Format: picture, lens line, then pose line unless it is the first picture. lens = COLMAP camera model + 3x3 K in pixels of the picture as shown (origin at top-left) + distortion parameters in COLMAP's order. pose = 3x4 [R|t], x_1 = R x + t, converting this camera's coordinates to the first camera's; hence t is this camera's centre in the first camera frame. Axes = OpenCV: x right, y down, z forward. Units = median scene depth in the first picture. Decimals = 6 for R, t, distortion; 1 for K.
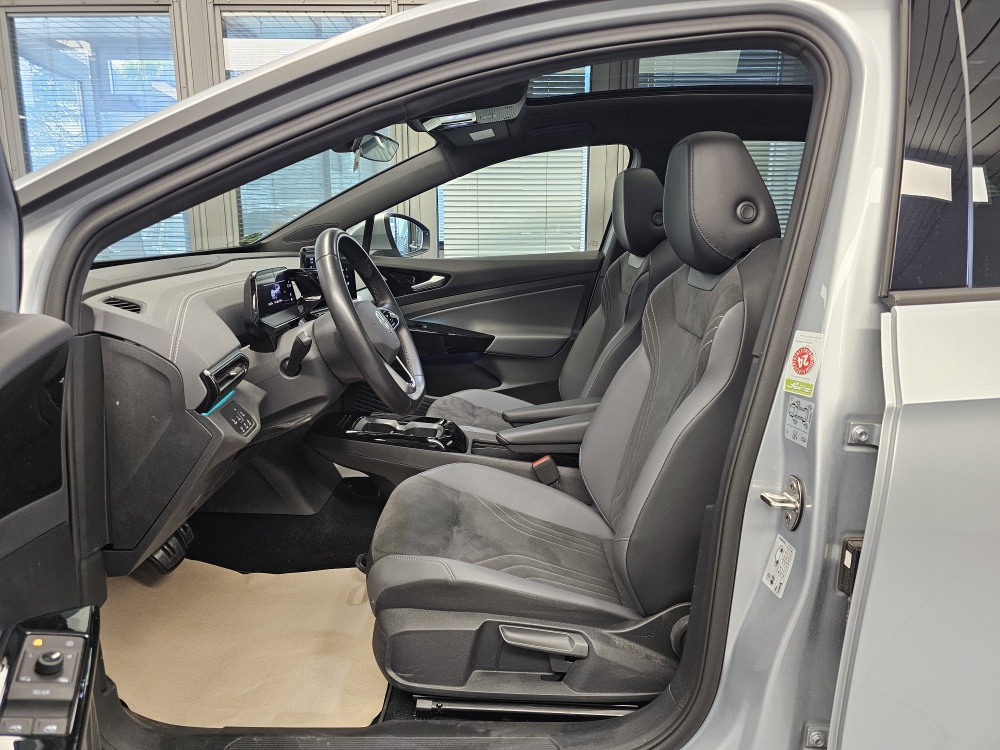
lens RADIAL K [[671.4, 0, 495.2], [0, 671.4, 361.3], [0, 0, 1]] dist [0.058989, -0.053037]
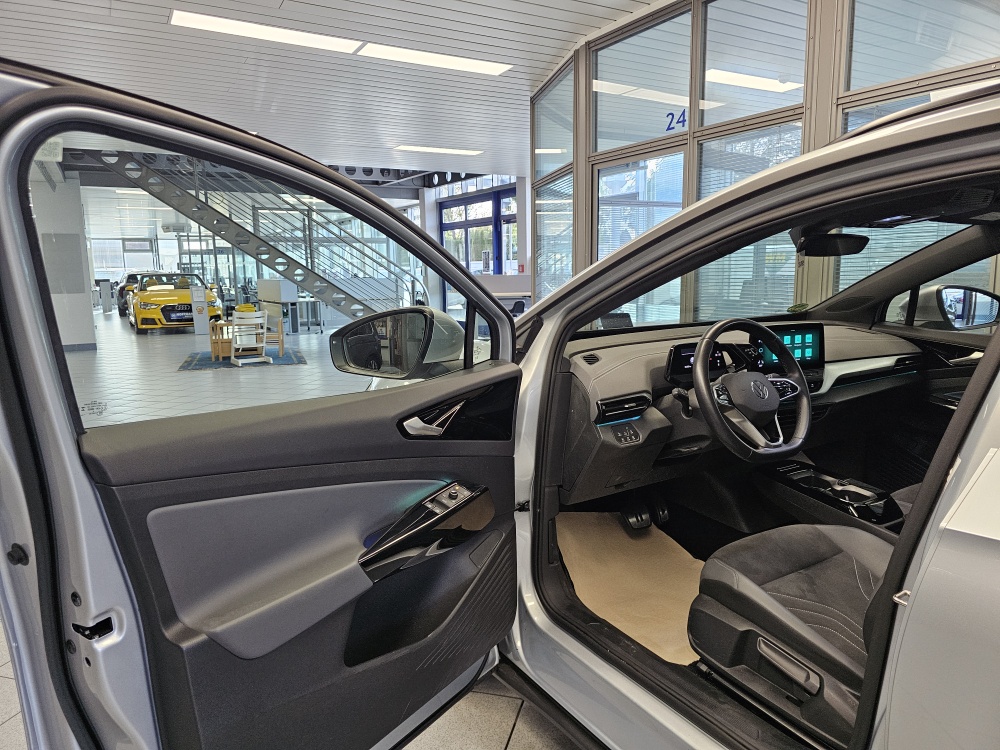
lens RADIAL K [[681.7, 0, 493.0], [0, 681.7, 346.5], [0, 0, 1]] dist [0.022646, -0.006501]
pose [[0.522362, 0.091283, -0.847824, 0.743475], [-0.152963, 0.988157, 0.012148, -0.085478], [0.838893, 0.123340, 0.530138, -0.167742]]
